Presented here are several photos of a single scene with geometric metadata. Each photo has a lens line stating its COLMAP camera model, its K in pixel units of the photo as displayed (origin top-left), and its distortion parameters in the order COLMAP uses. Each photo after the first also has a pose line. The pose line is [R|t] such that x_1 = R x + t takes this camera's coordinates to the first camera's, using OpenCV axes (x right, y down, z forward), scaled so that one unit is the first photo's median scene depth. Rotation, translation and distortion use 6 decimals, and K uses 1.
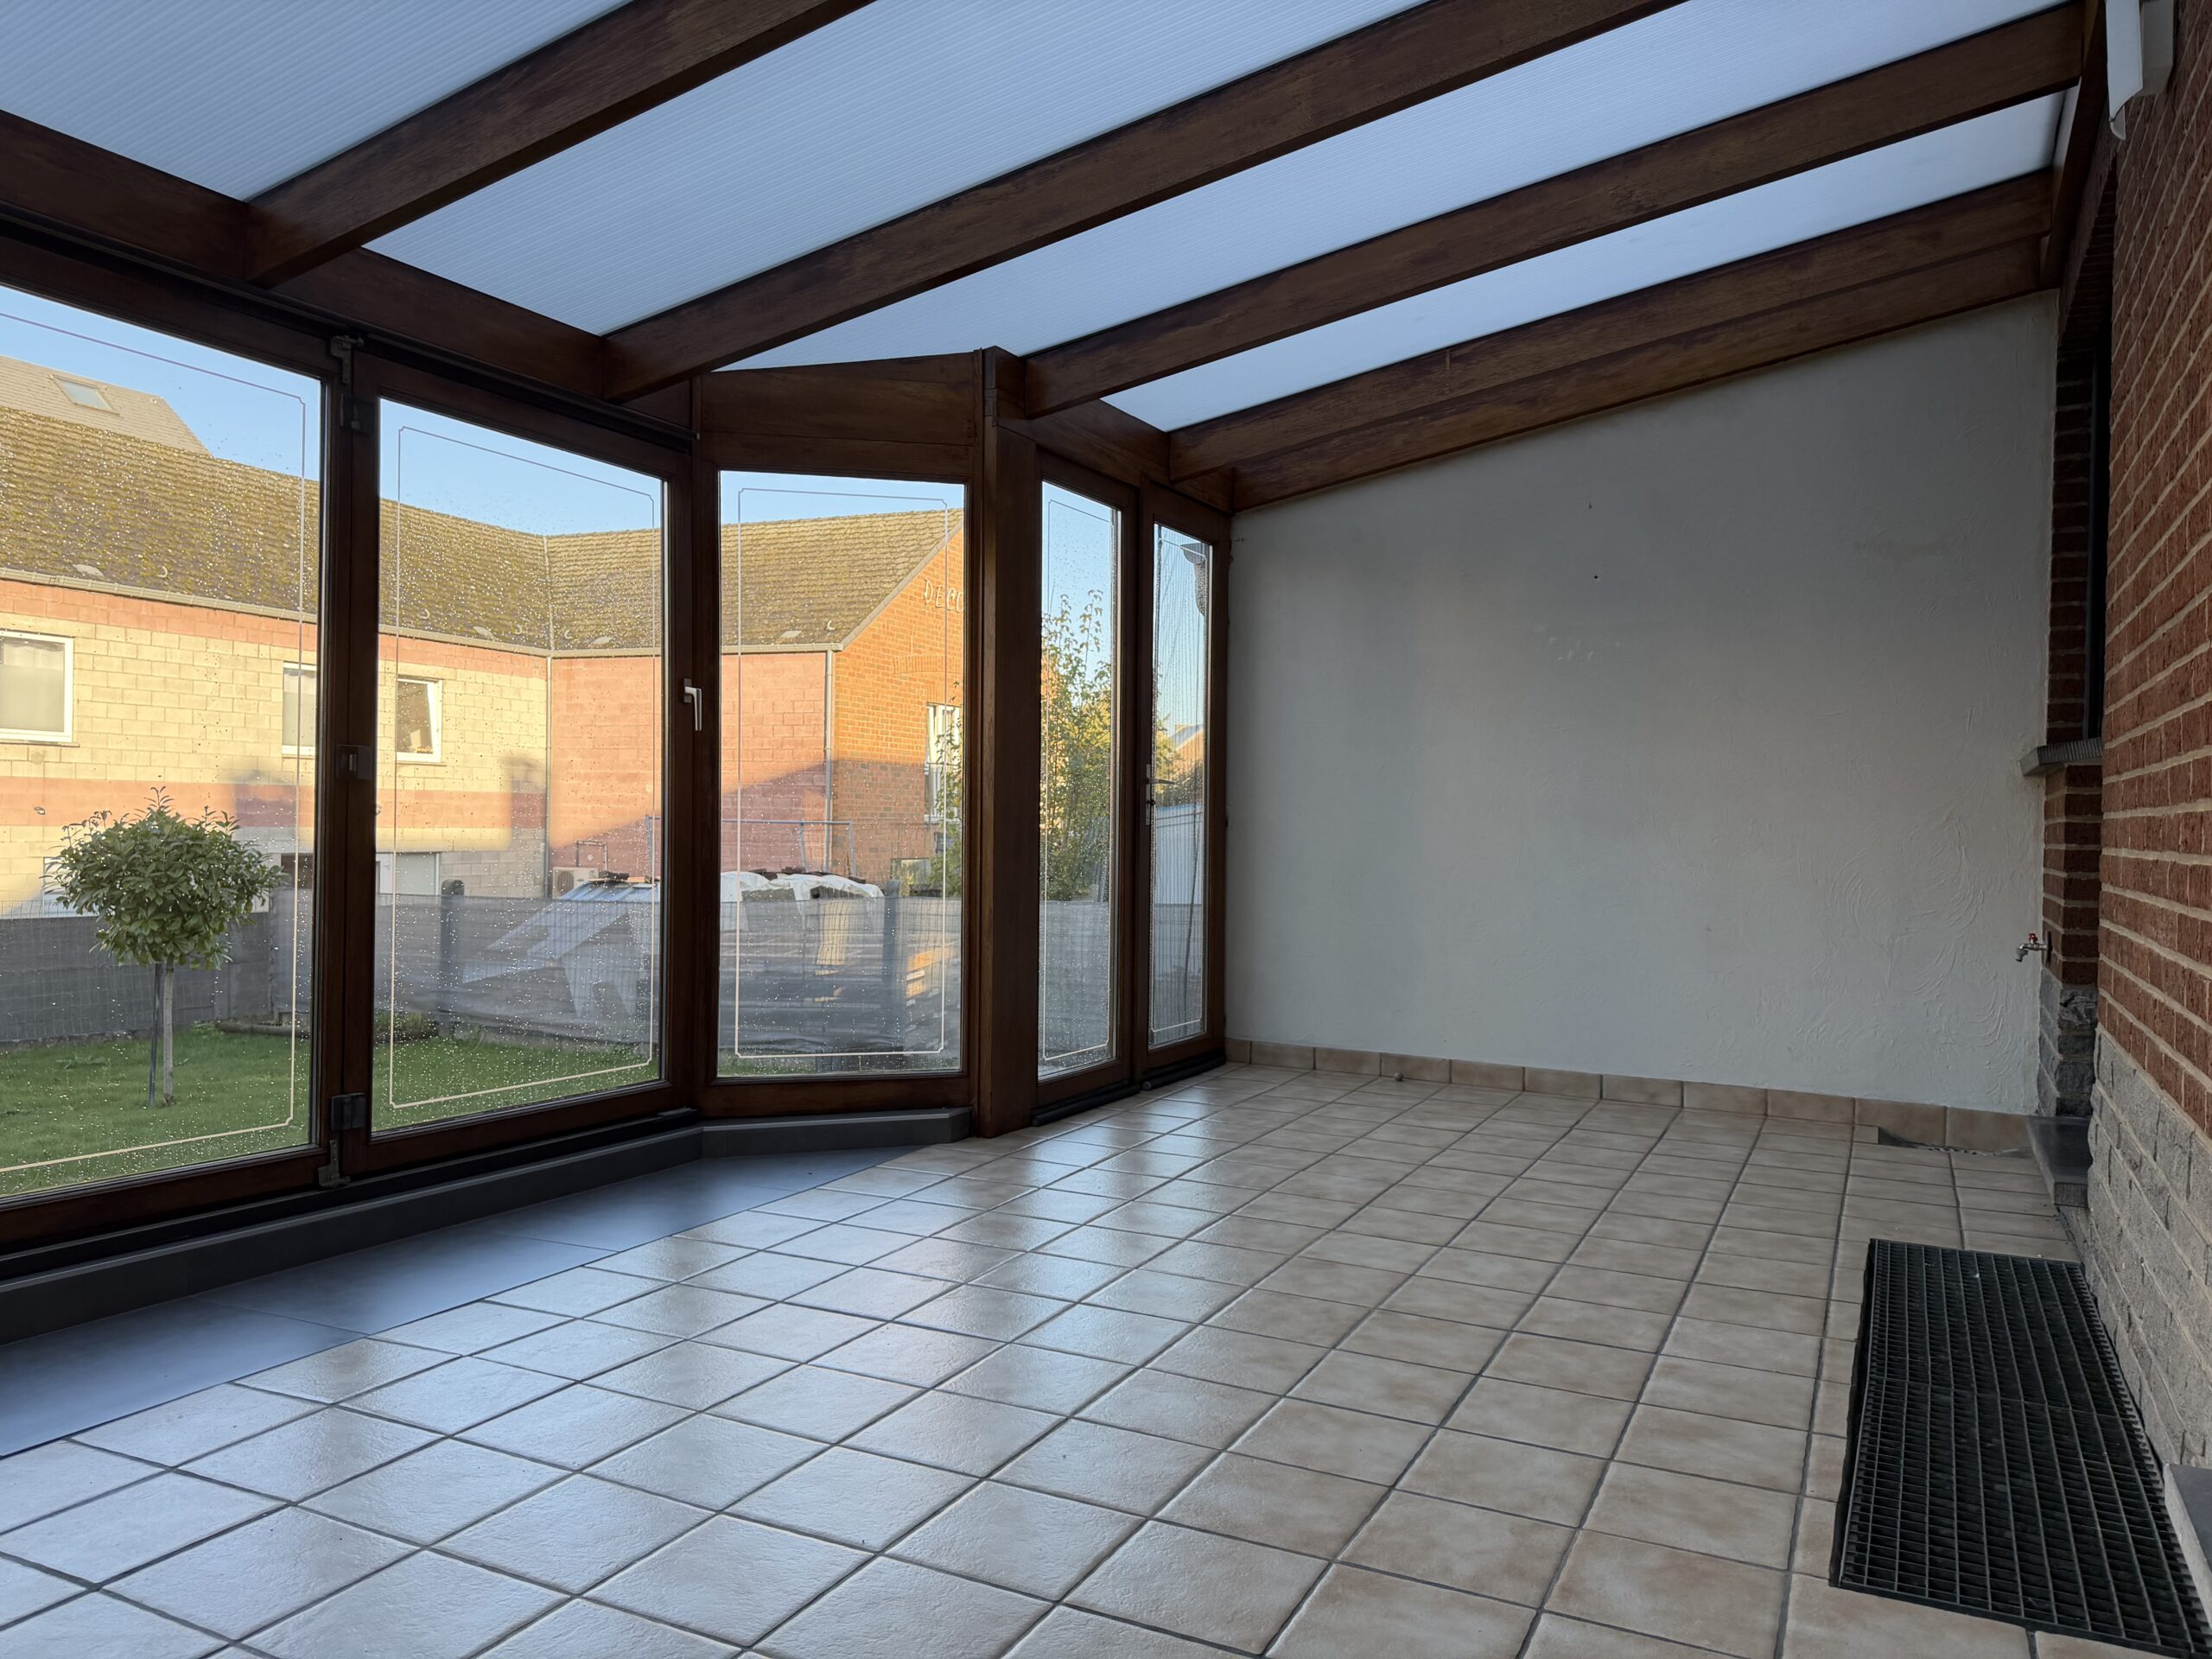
lens RADIAL K [[1567.3, 0, 1122.9], [0, 1567.3, 830.2], [0, 0, 1]] dist [0.085542, -0.120375]
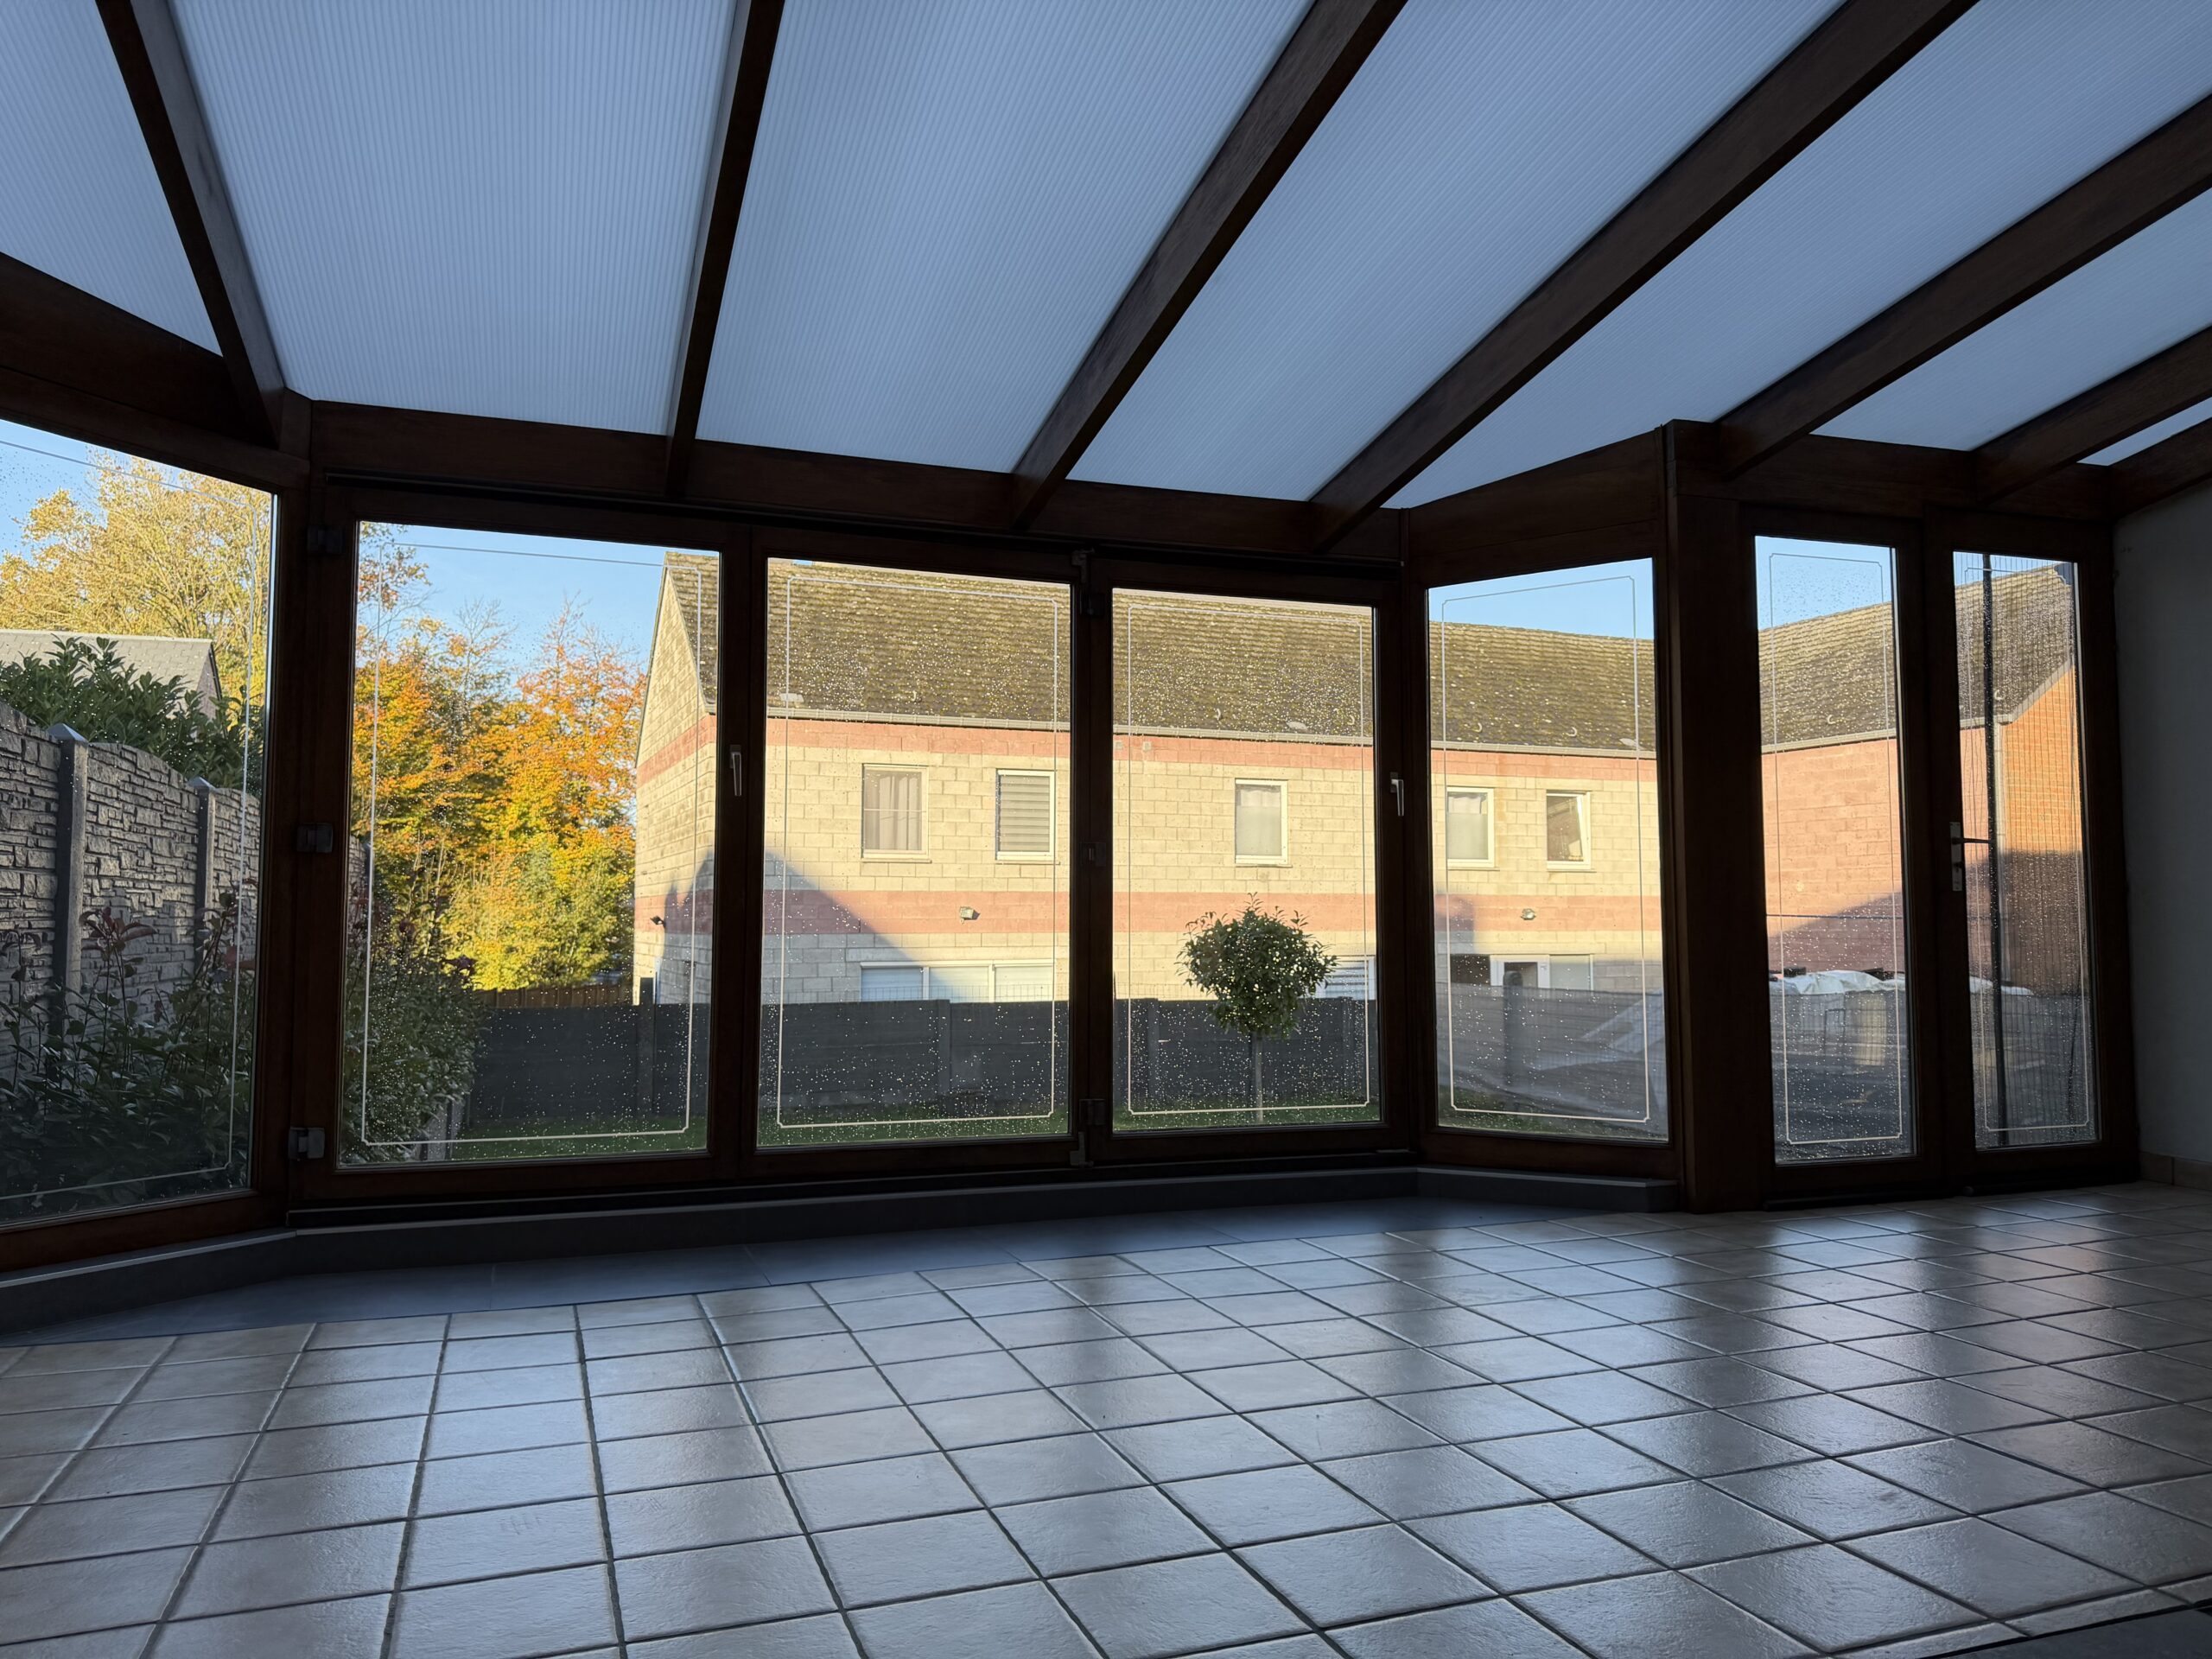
lens RADIAL K [[1567.3, 0, 1077.6], [0, 1567.3, 831.2], [0, 0, 1]] dist [0.085542, -0.120375]
pose [[0.714344, -0.058685, -0.697330, 0.394300], [0.011193, 0.997308, -0.072464, 0.030844], [0.699706, 0.043959, 0.713078, 0.023112]]
